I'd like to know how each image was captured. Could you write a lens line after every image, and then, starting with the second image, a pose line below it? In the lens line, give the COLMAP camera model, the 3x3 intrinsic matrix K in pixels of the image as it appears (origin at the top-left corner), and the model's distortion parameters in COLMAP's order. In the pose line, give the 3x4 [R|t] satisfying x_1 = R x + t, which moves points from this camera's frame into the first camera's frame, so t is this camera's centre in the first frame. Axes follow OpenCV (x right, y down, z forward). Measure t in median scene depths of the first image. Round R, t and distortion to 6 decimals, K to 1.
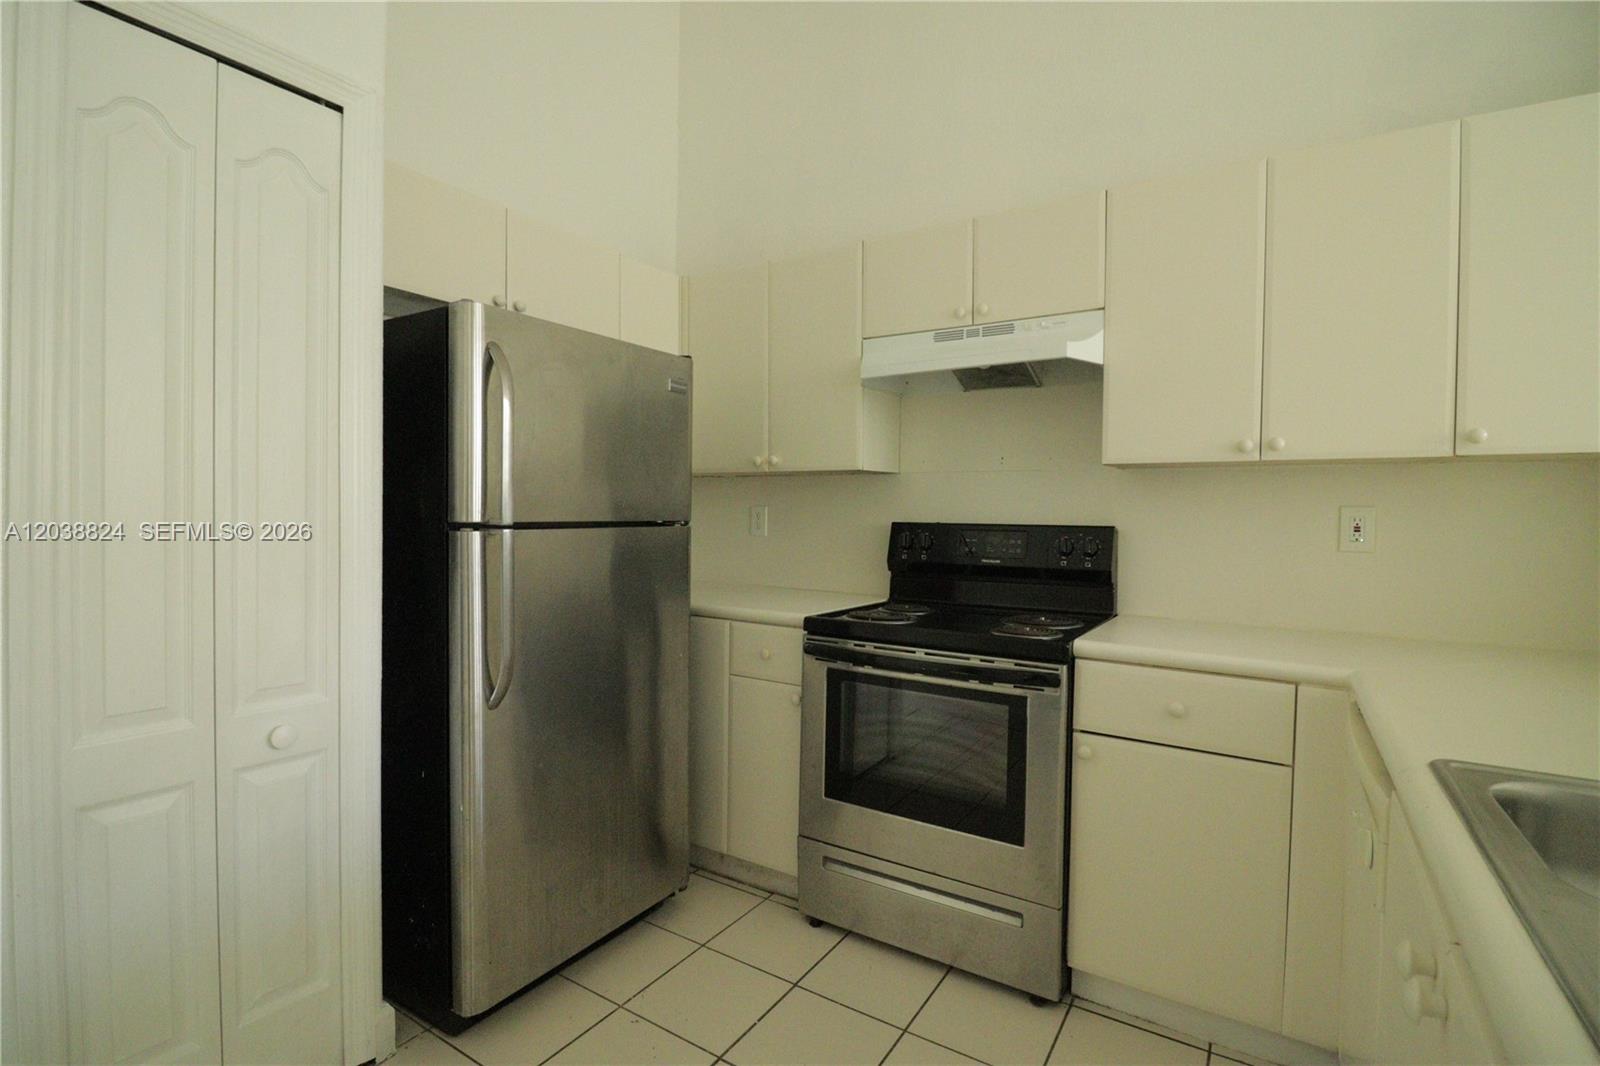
lens RADIAL K [[741.0, 0, 812.9], [0, 741.0, 528.4], [0, 0, 1]] dist [-0.010114, -0.000570]
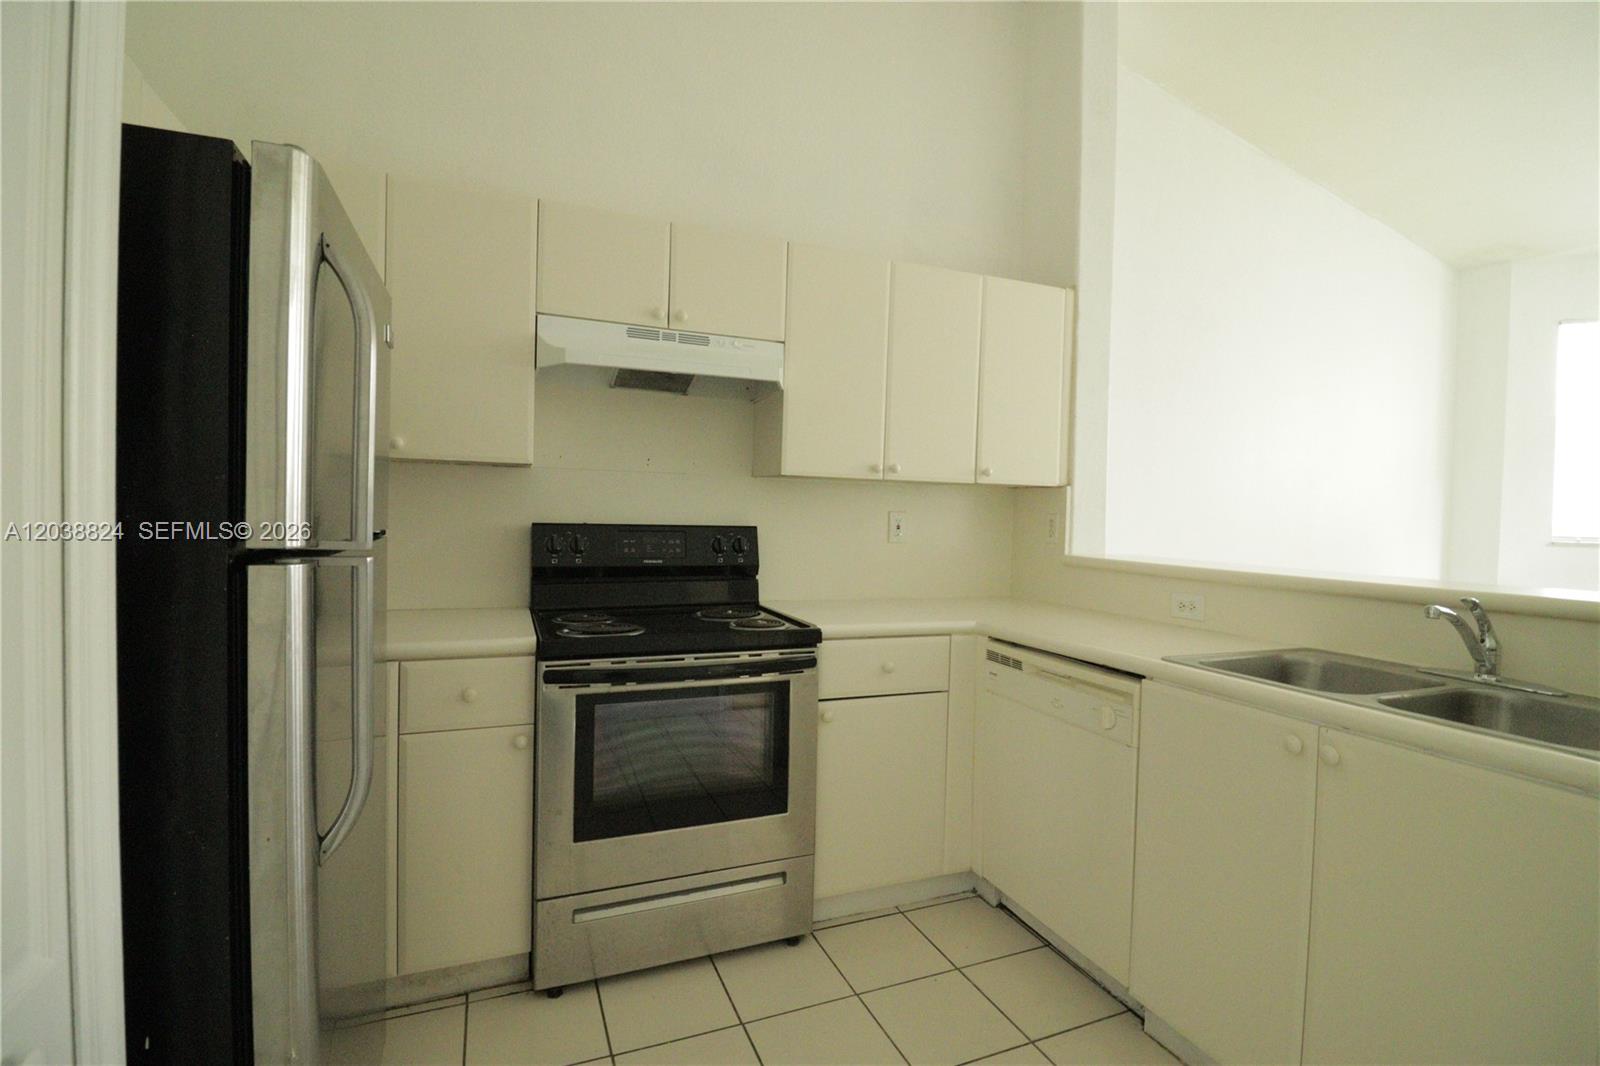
lens RADIAL K [[741.0, 0, 808.2], [0, 741.0, 529.1], [0, 0, 1]] dist [-0.010114, -0.000570]
pose [[0.581892, -0.018716, 0.813051, -0.527941], [0.001231, 0.999754, 0.022133, -0.026031], [-0.813265, -0.011878, 0.581772, 0.273169]]
